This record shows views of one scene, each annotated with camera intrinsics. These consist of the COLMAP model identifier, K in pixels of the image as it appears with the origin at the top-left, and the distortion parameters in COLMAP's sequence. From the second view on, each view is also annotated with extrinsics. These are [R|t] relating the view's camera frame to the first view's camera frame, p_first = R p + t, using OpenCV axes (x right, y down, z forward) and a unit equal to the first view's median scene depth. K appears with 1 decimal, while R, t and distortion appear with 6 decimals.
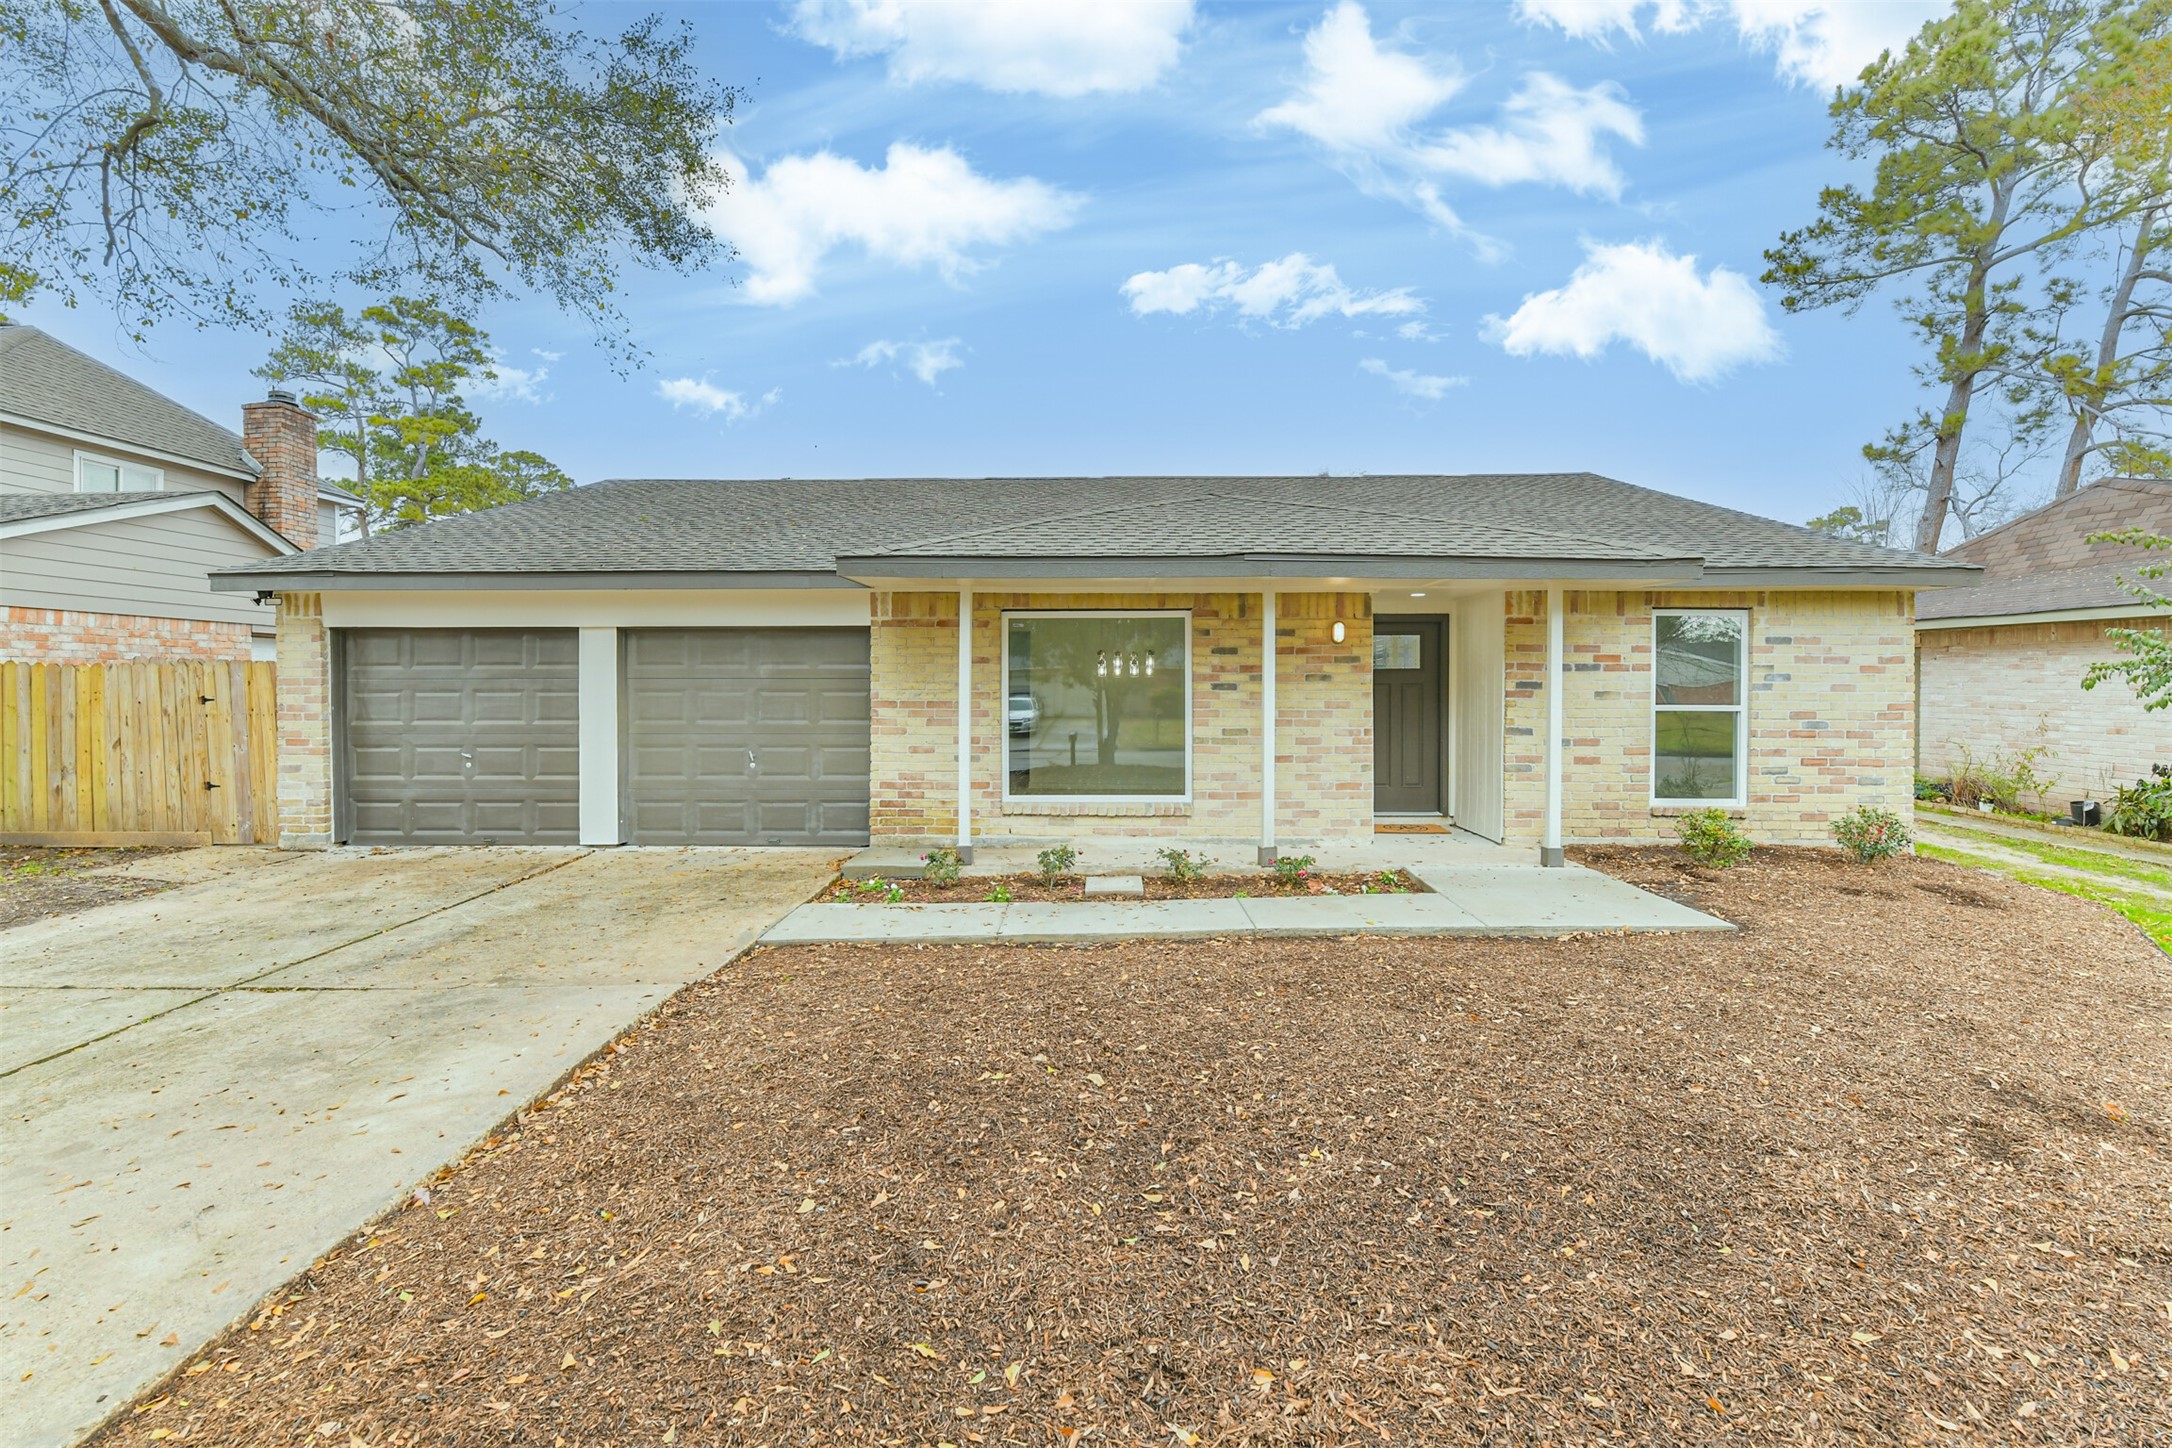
lens RADIAL K [[933.3, 0, 1089.2], [0, 933.3, 720.6], [0, 0, 1]] dist [0.001352, -0.004612]
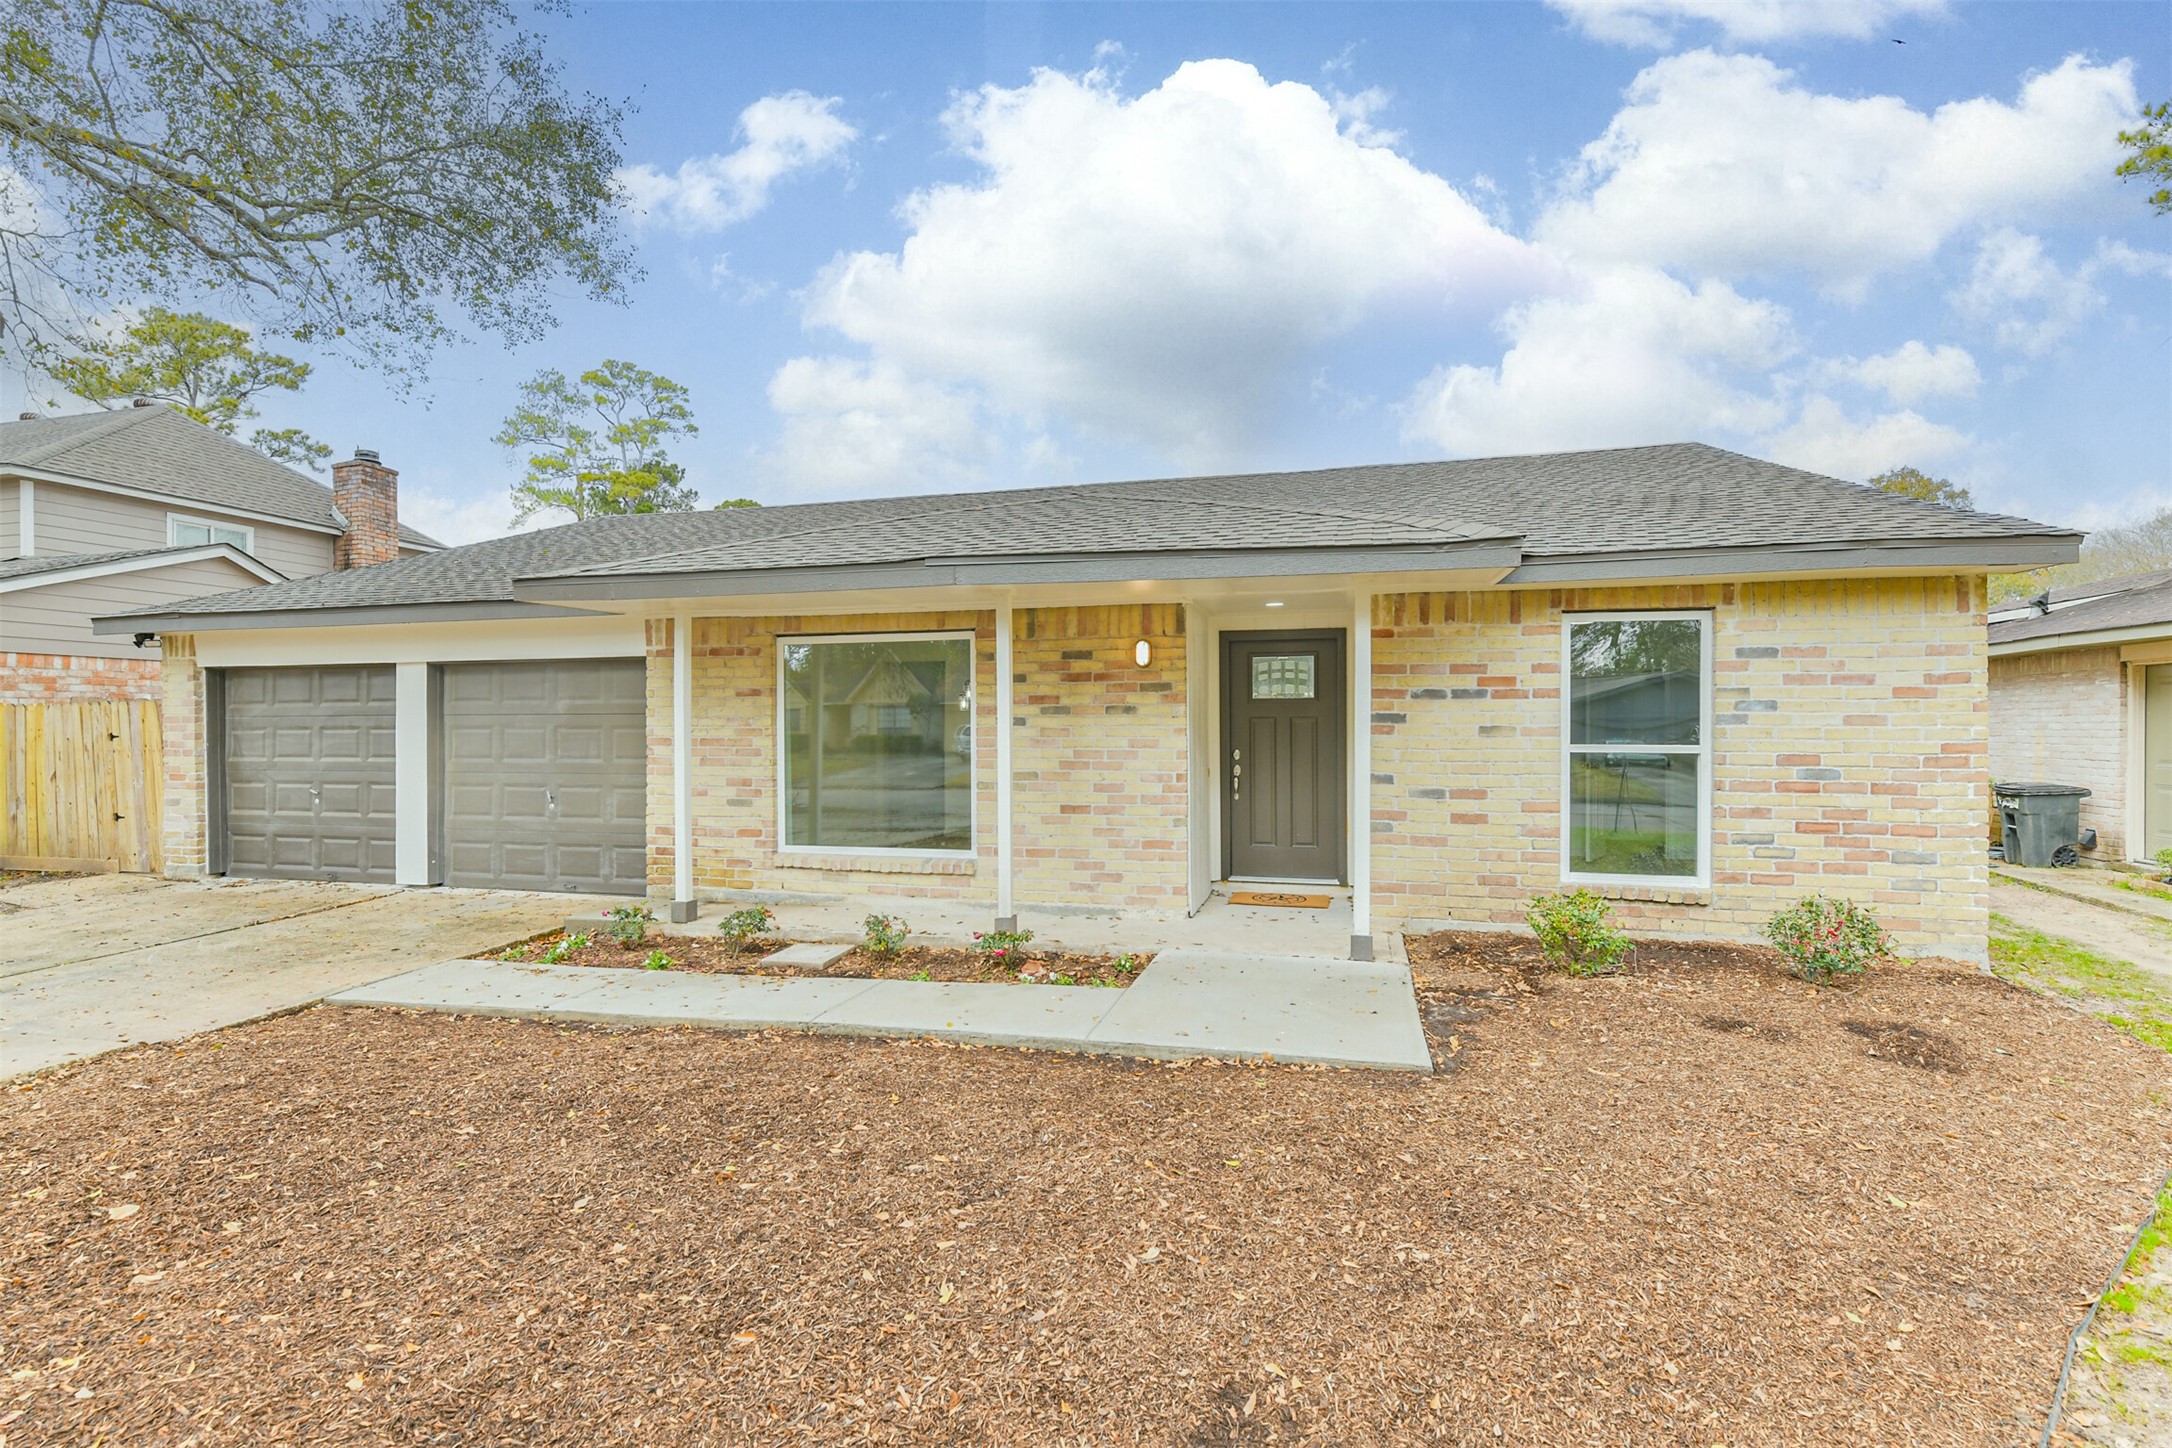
lens RADIAL K [[990.4, 0, 1086.2], [0, 990.4, 755.2], [0, 0, 1]] dist [0.002410, -0.001224]
pose [[0.972376, 0.004785, -0.233370, 0.406429], [-0.005739, 0.999978, -0.003410, -0.003495], [0.233349, 0.004655, 0.972382, 0.153178]]
